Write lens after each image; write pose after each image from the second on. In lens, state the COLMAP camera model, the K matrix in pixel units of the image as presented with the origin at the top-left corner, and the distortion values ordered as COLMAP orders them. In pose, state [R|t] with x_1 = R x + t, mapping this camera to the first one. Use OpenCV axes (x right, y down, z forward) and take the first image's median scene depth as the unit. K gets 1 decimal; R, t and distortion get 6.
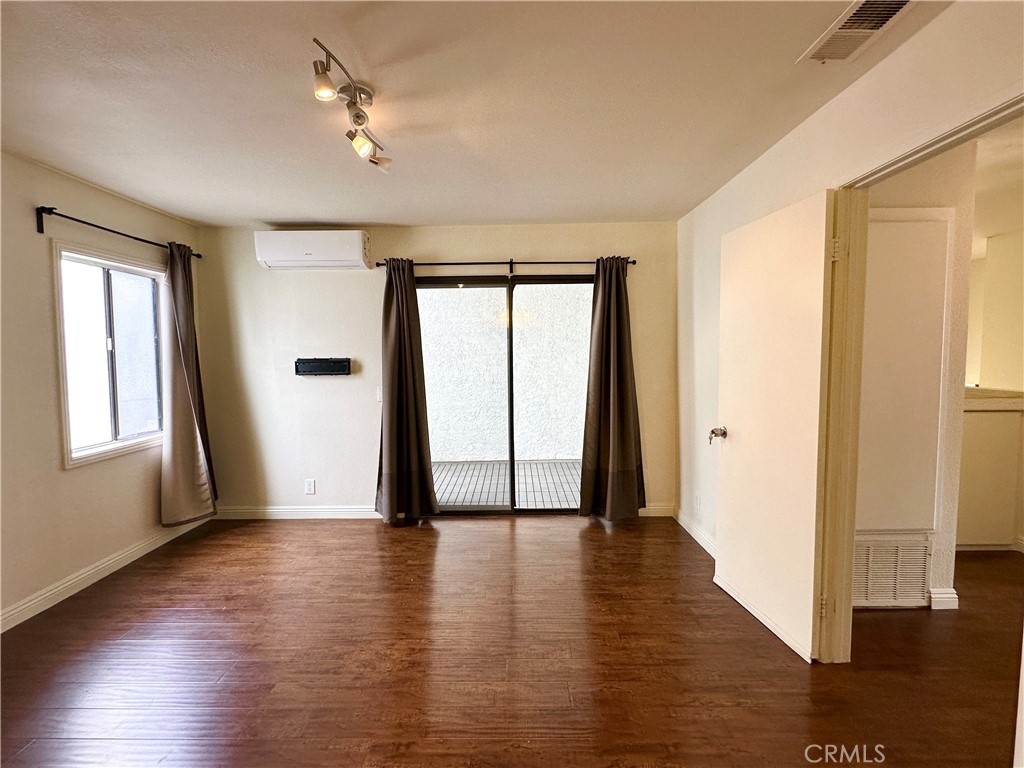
lens RADIAL K [[463.5, 0, 511.7], [0, 463.5, 382.6], [0, 0, 1]] dist [-0.004907, 0.000748]
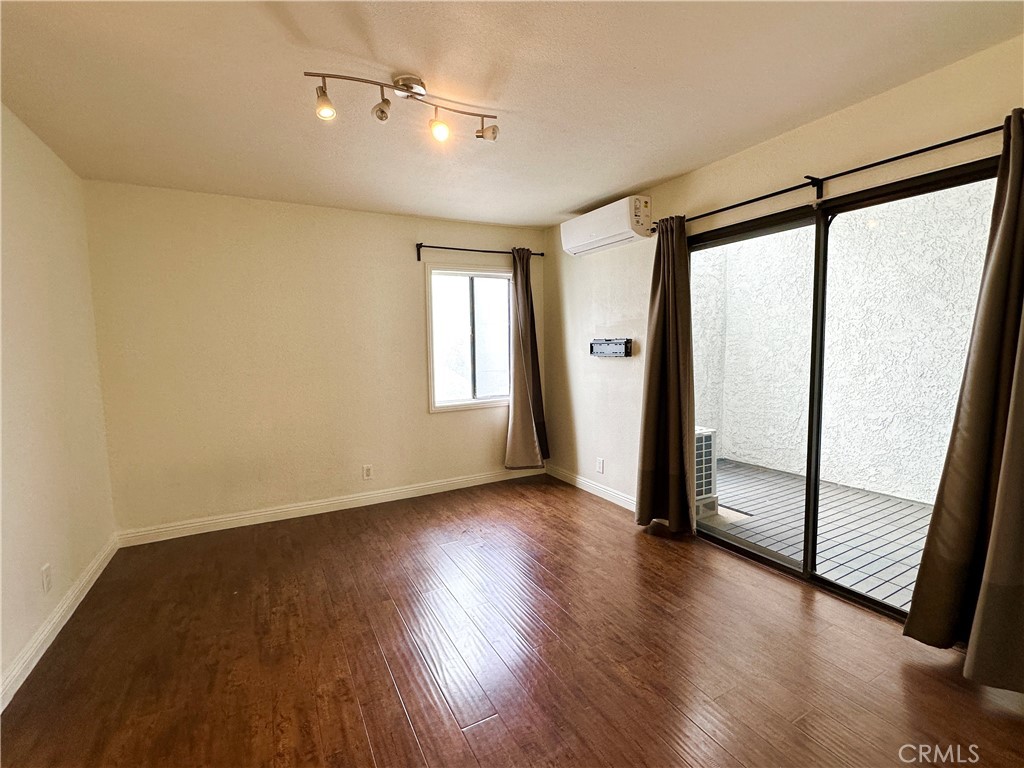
lens RADIAL K [[463.5, 0, 511.3], [0, 463.5, 384.8], [0, 0, 1]] dist [-0.004907, 0.000748]
pose [[0.482160, 0.079289, -0.872488, 0.390664], [-0.037054, 0.996851, 0.070113, -0.019124], [0.875299, -0.001476, 0.483580, 0.373431]]
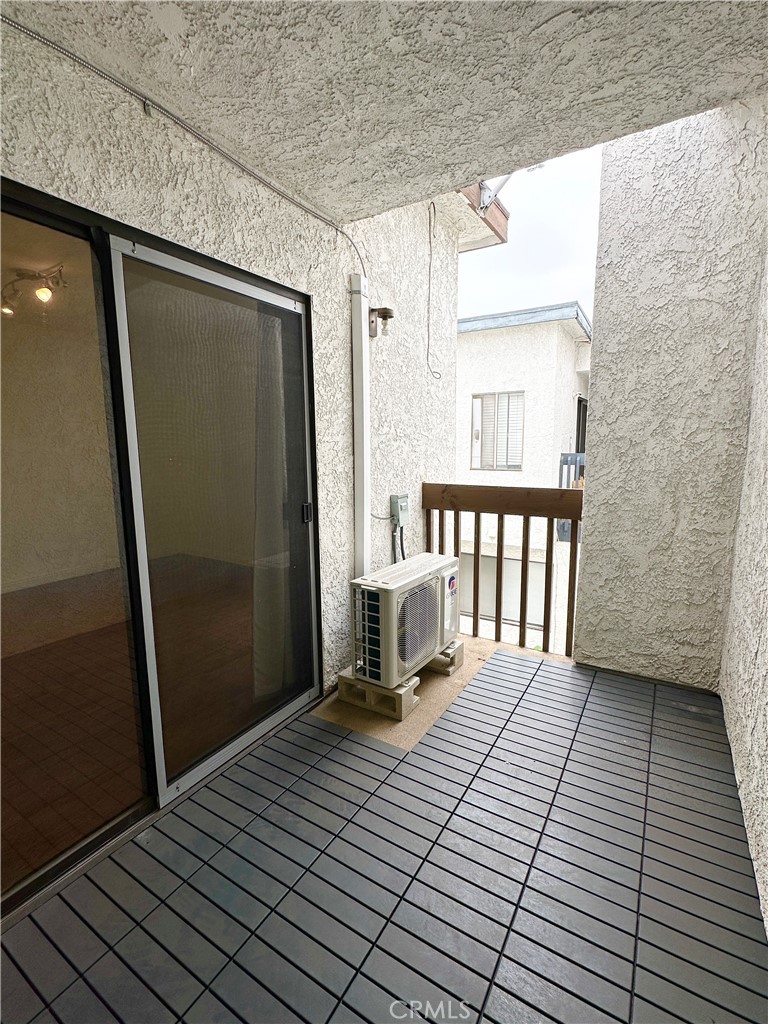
lens RADIAL K [[463.5, 0, 384.2], [0, 463.5, 512.5], [0, 0, 1]] dist [-0.004907, 0.000748]
pose [[-0.522693, 0.138602, -0.841179, 0.310812], [-0.031986, 0.982812, 0.181815, -0.056502], [0.851921, 0.121940, -0.509275, 1.064764]]
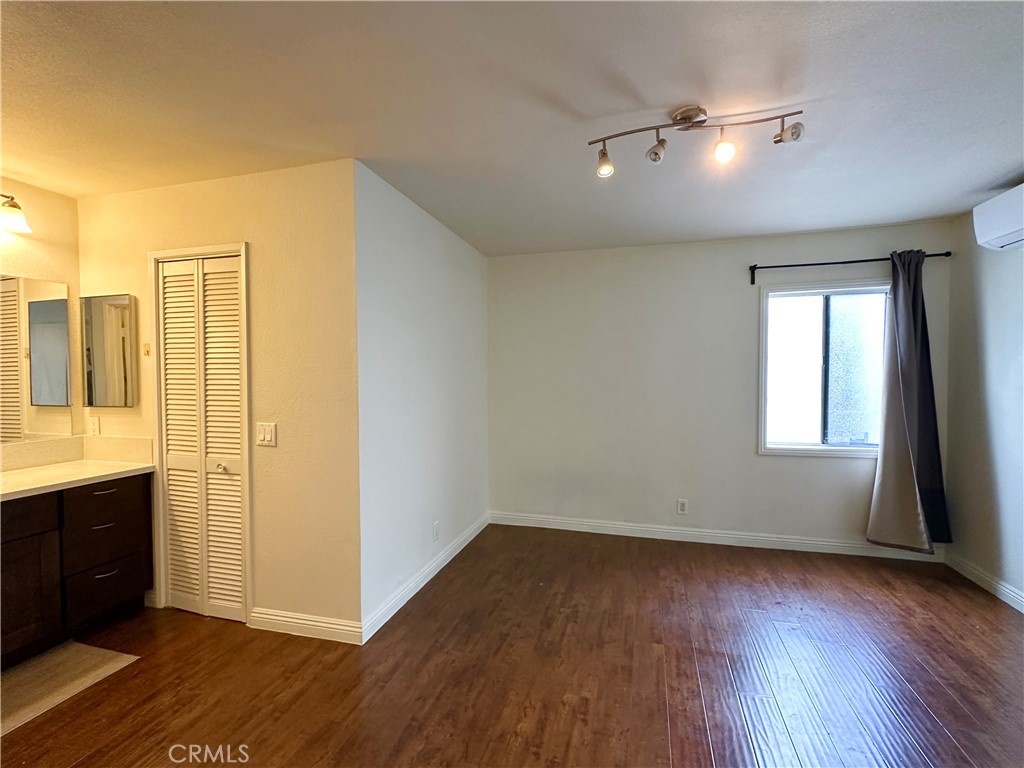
lens RADIAL K [[463.5, 0, 511.6], [0, 463.5, 383.7], [0, 0, 1]] dist [-0.004907, 0.000748]
pose [[-0.269104, 0.032488, -0.962563, 0.407571], [-0.048889, 0.997682, 0.047341, -0.036881], [0.961869, 0.059798, -0.266892, 0.498460]]
